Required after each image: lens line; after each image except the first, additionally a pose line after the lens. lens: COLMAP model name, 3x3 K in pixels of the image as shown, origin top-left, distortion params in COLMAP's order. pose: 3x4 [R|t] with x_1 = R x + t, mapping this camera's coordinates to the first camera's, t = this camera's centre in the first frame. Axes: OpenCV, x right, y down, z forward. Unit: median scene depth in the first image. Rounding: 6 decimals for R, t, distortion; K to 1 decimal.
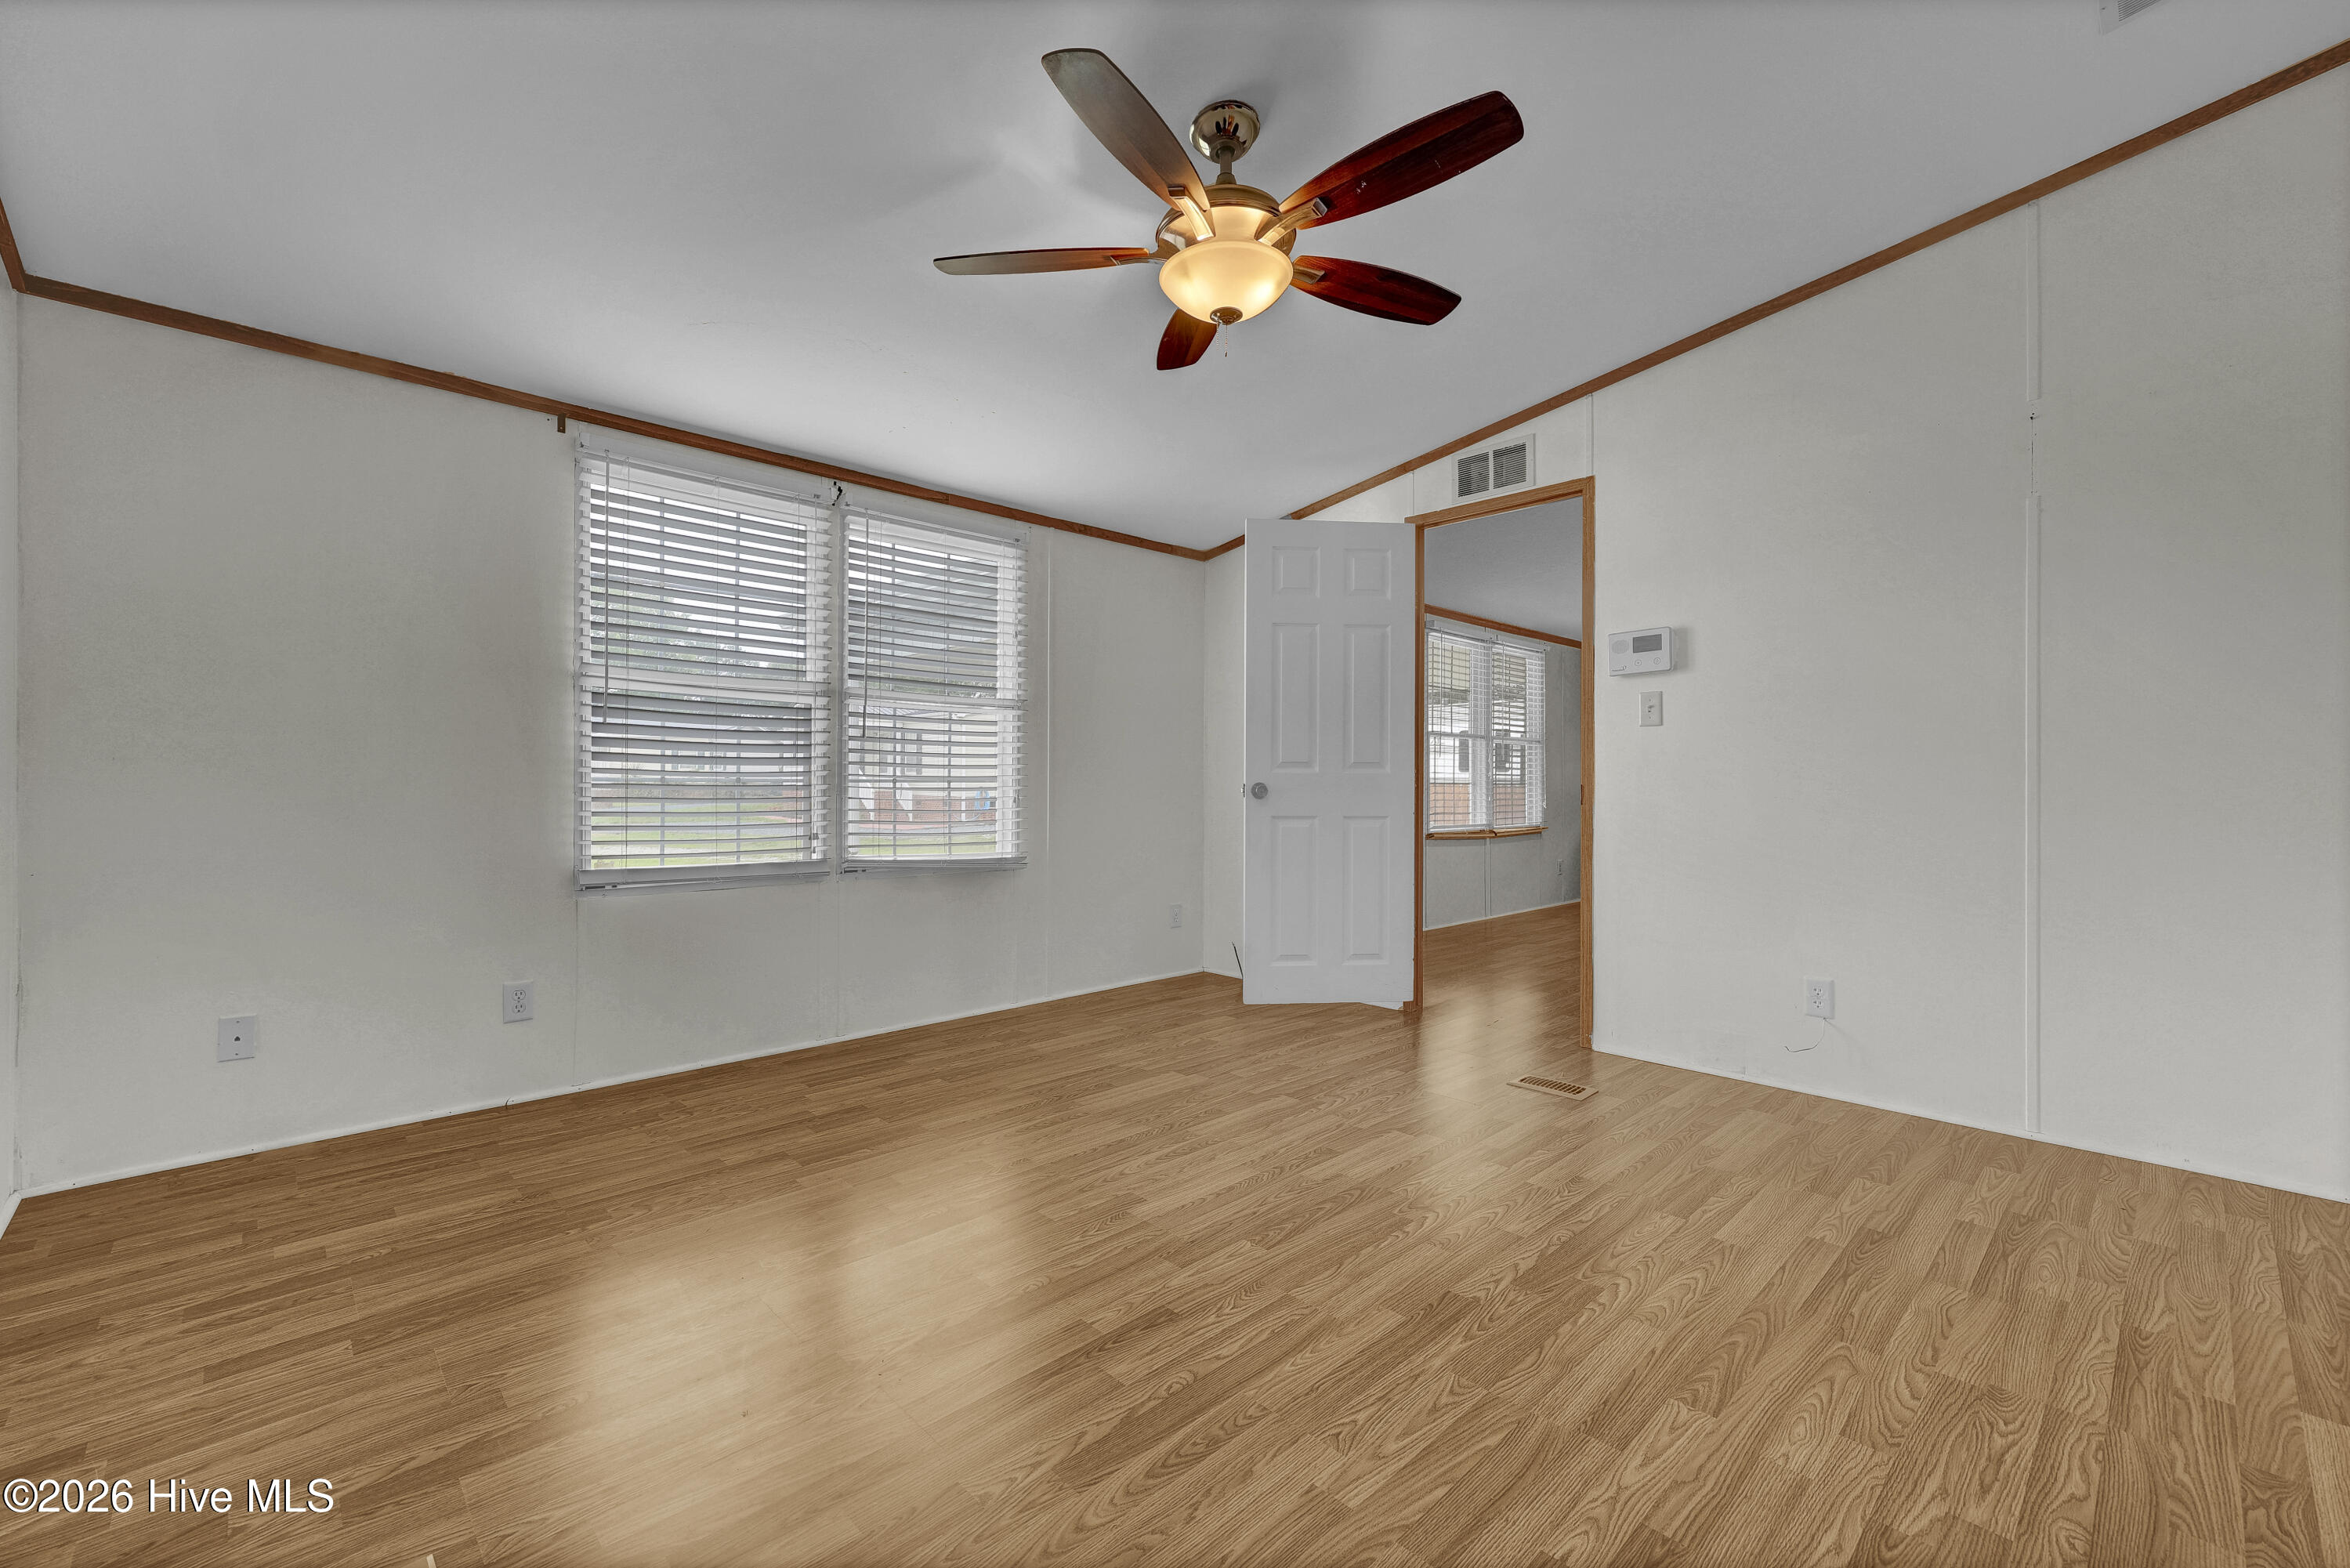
lens RADIAL K [[965.0, 0, 1179.3], [0, 965.0, 787.4], [0, 0, 1]] dist [-0.002116, 0.000113]
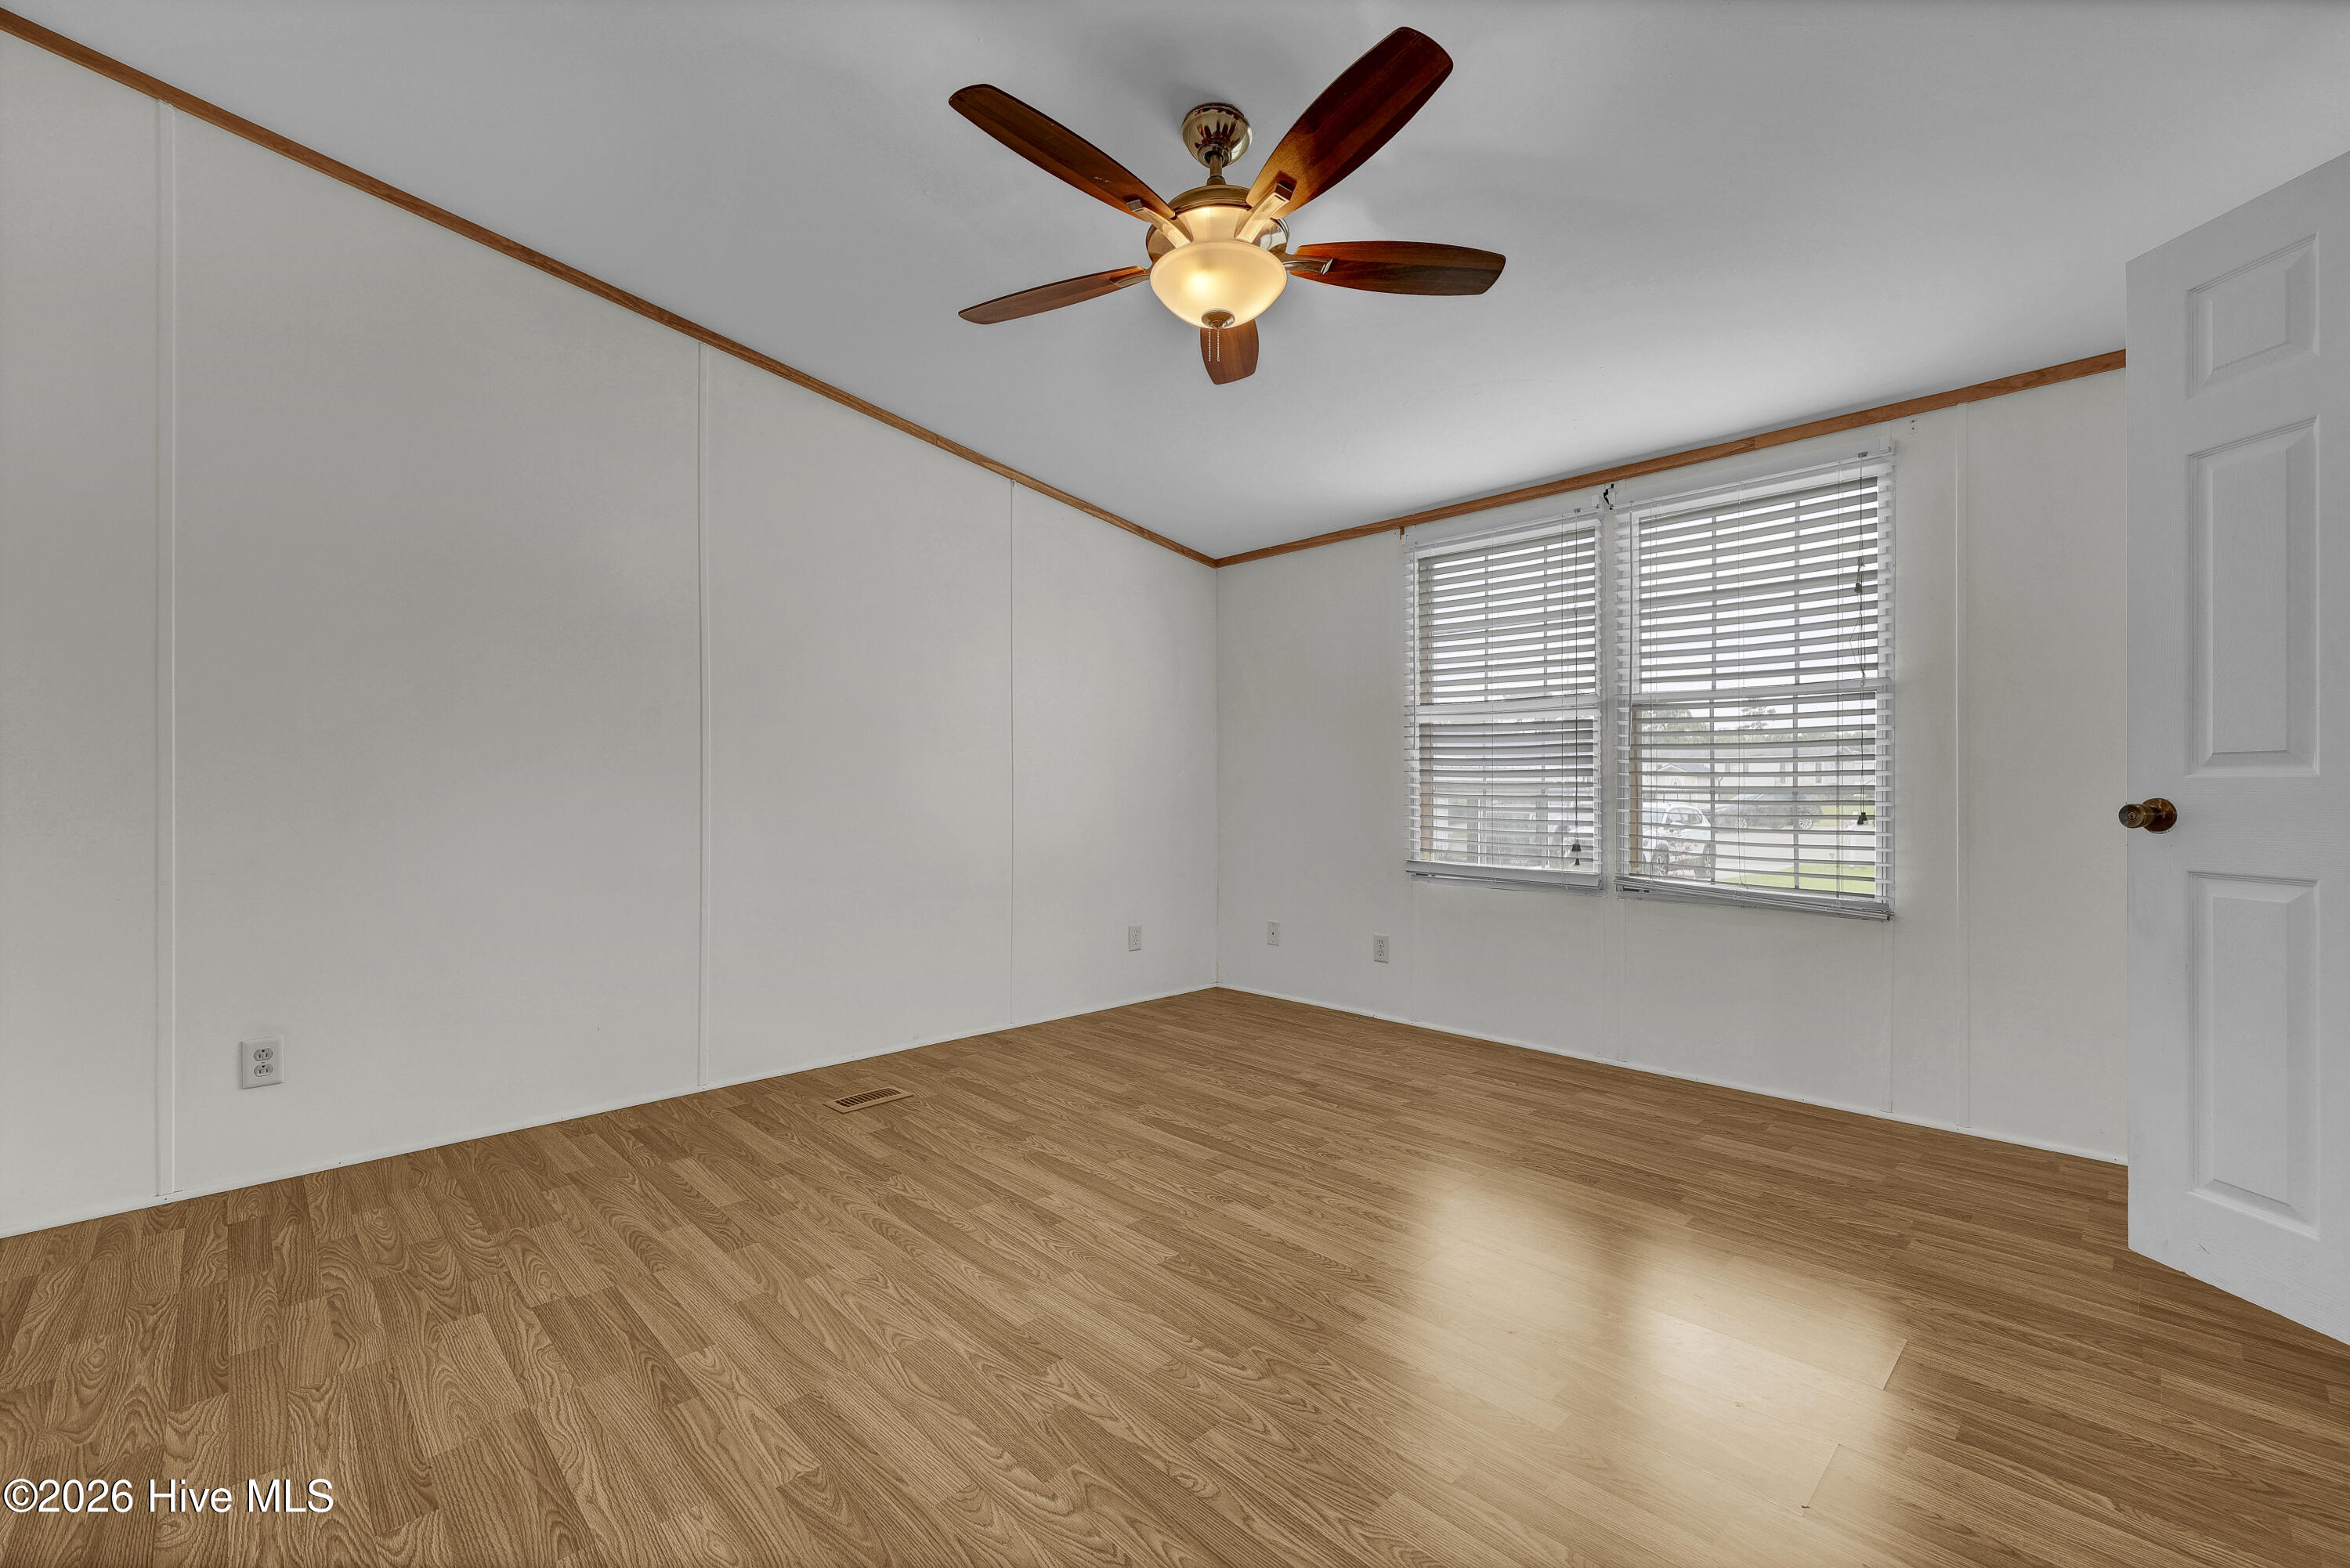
lens RADIAL K [[964.9, 0, 1179.3], [0, 964.9, 787.4], [0, 0, 1]] dist [-0.002116, 0.000113]
pose [[0.016957, -0.003768, -0.999849, 0.771742], [-0.006580, 0.999971, -0.003880, -0.007450], [0.999835, 0.006645, 0.016931, 0.708407]]
